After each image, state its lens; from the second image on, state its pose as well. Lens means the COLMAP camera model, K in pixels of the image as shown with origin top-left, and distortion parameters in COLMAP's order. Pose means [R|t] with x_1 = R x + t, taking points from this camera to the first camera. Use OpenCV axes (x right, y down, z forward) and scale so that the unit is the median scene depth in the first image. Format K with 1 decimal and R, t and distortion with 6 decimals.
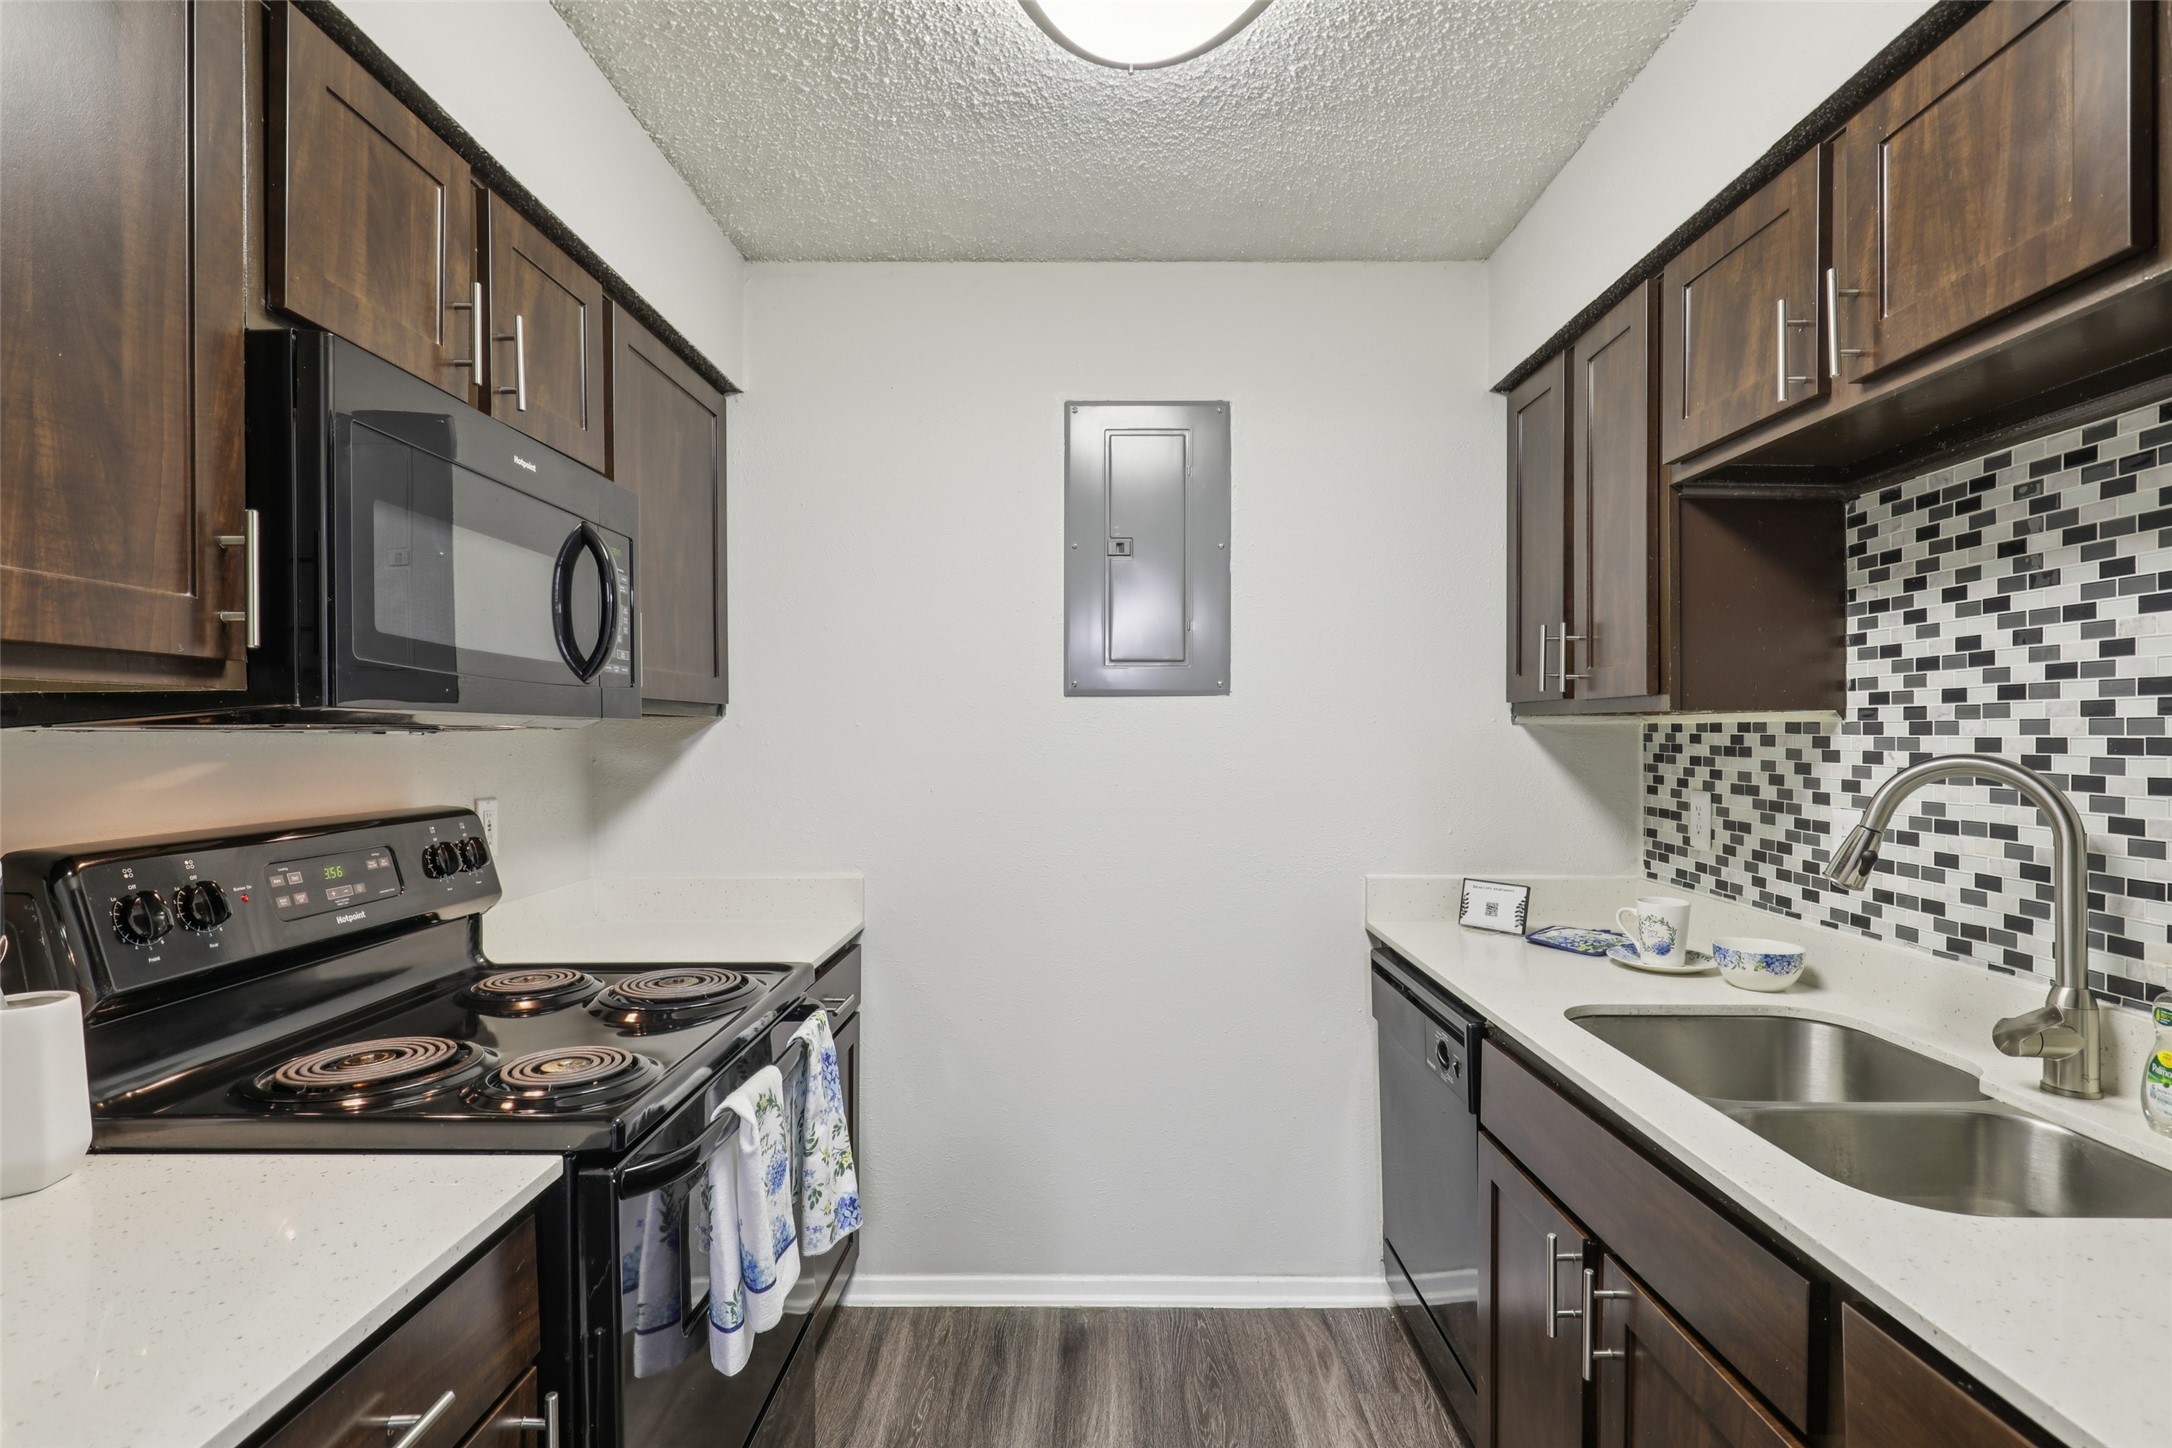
lens RADIAL K [[1063.5, 0, 1084.6], [0, 1063.5, 728.9], [0, 0, 1]] dist [-0.001689, -0.000313]
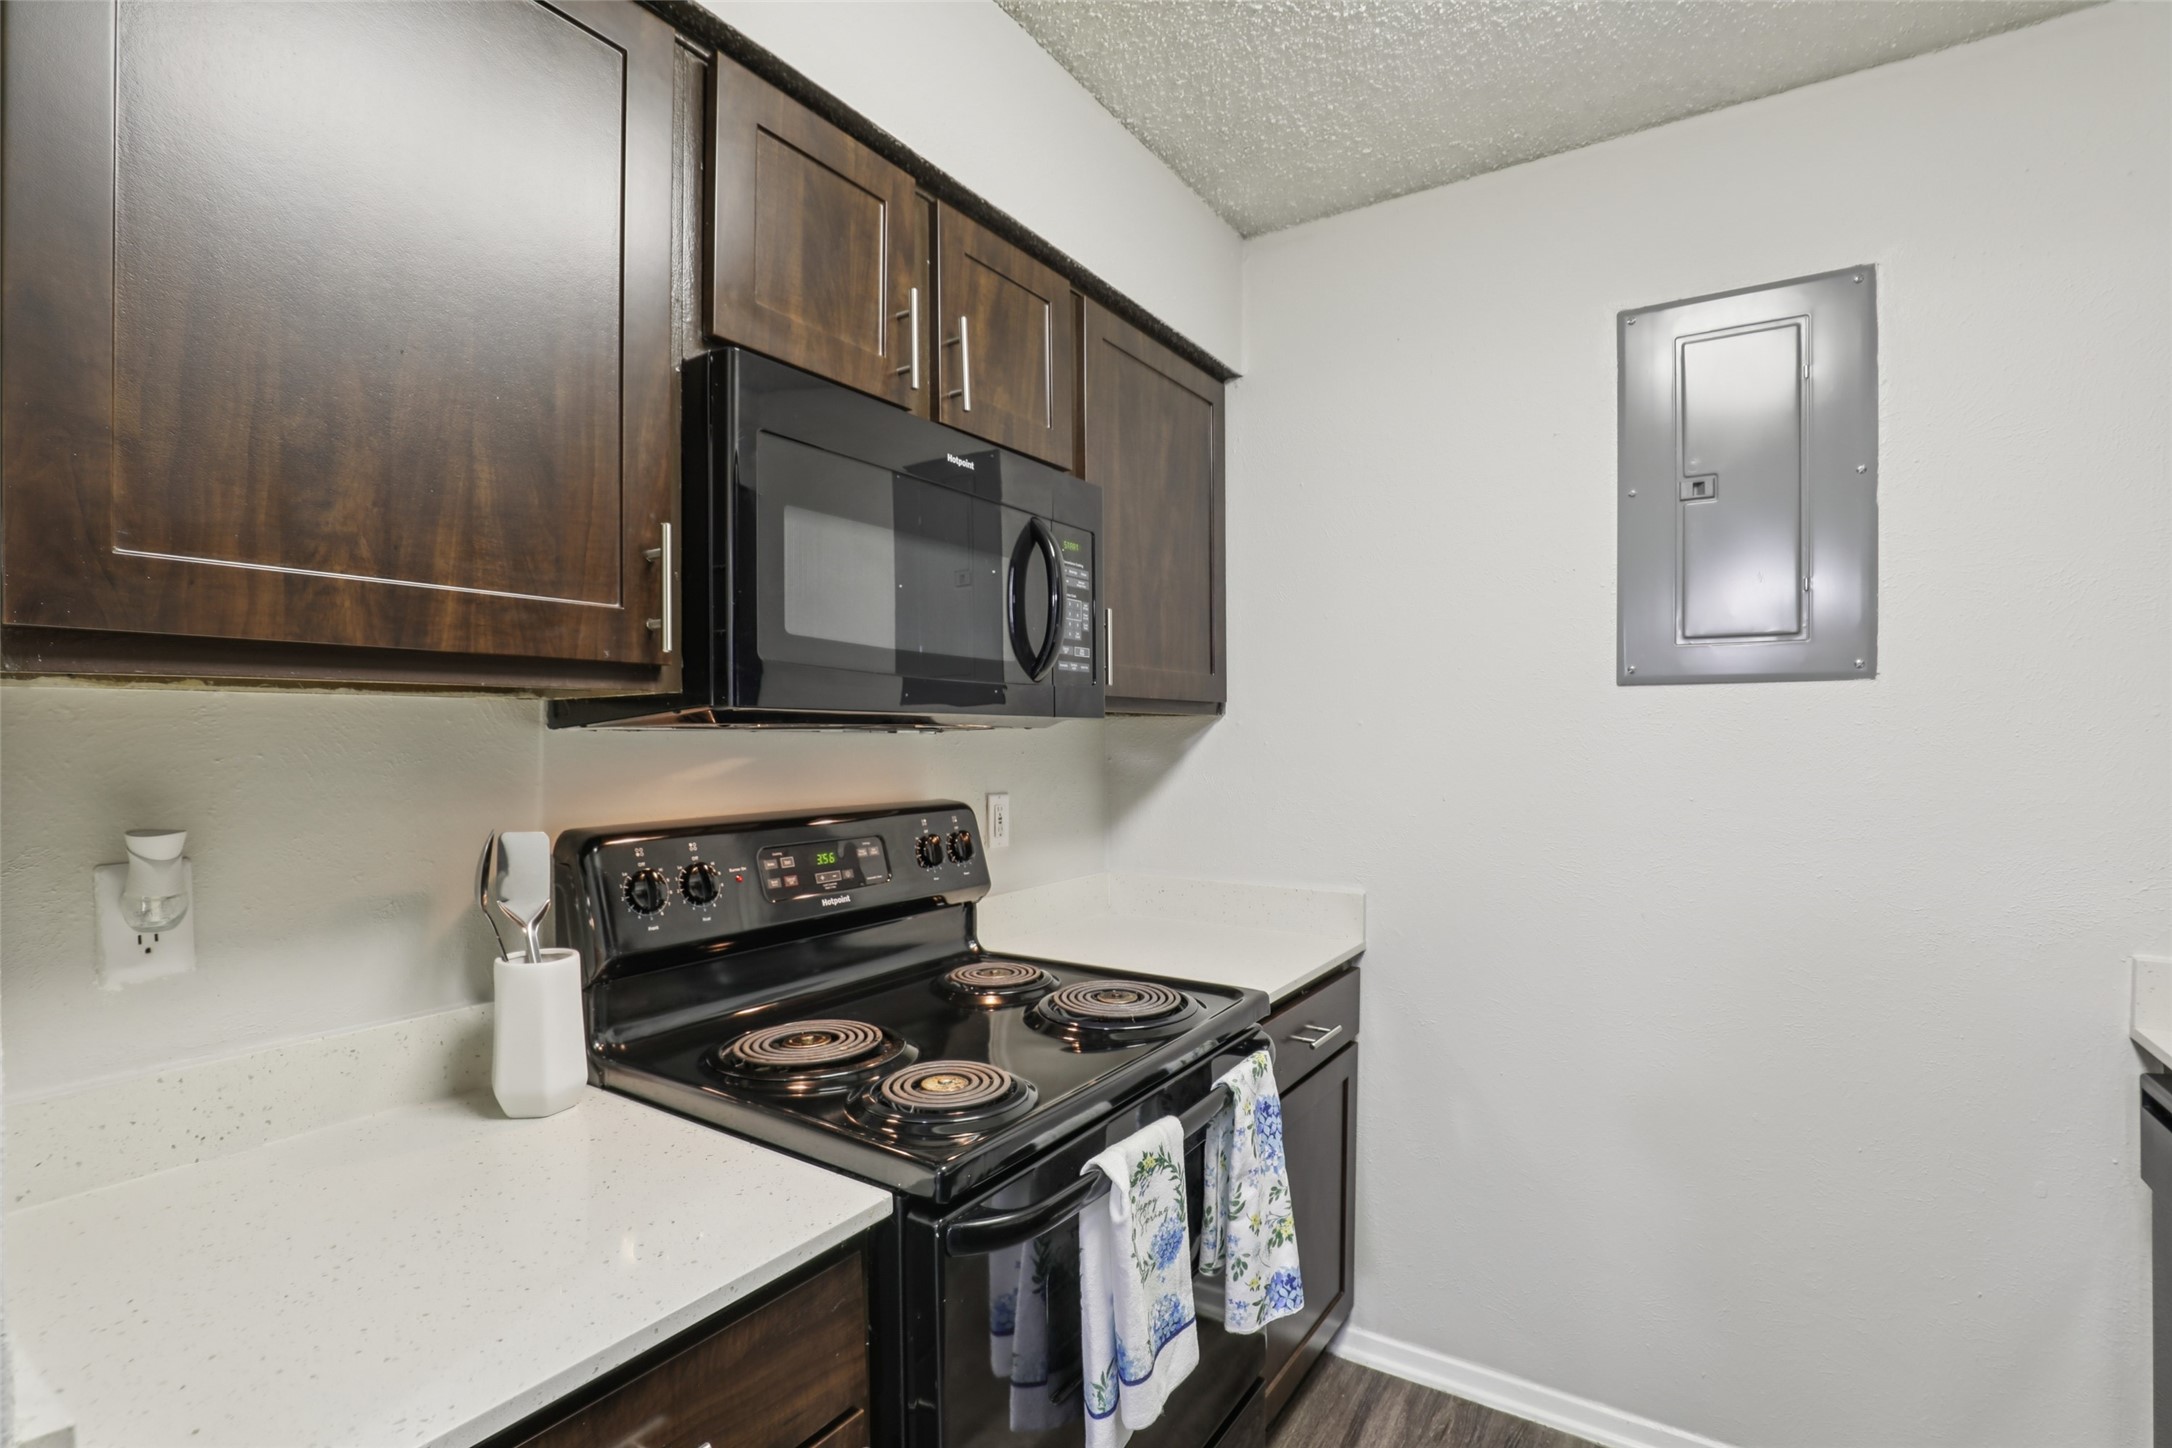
lens RADIAL K [[999.8, 0, 1086.7], [0, 999.8, 744.1], [0, 0, 1]] dist [-0.035193, 0.005543]
pose [[0.840152, 0.006678, -0.542311, 0.070088], [0.002009, 0.999879, 0.015424, 0.000767], [0.542348, -0.014048, 0.840036, 0.239174]]
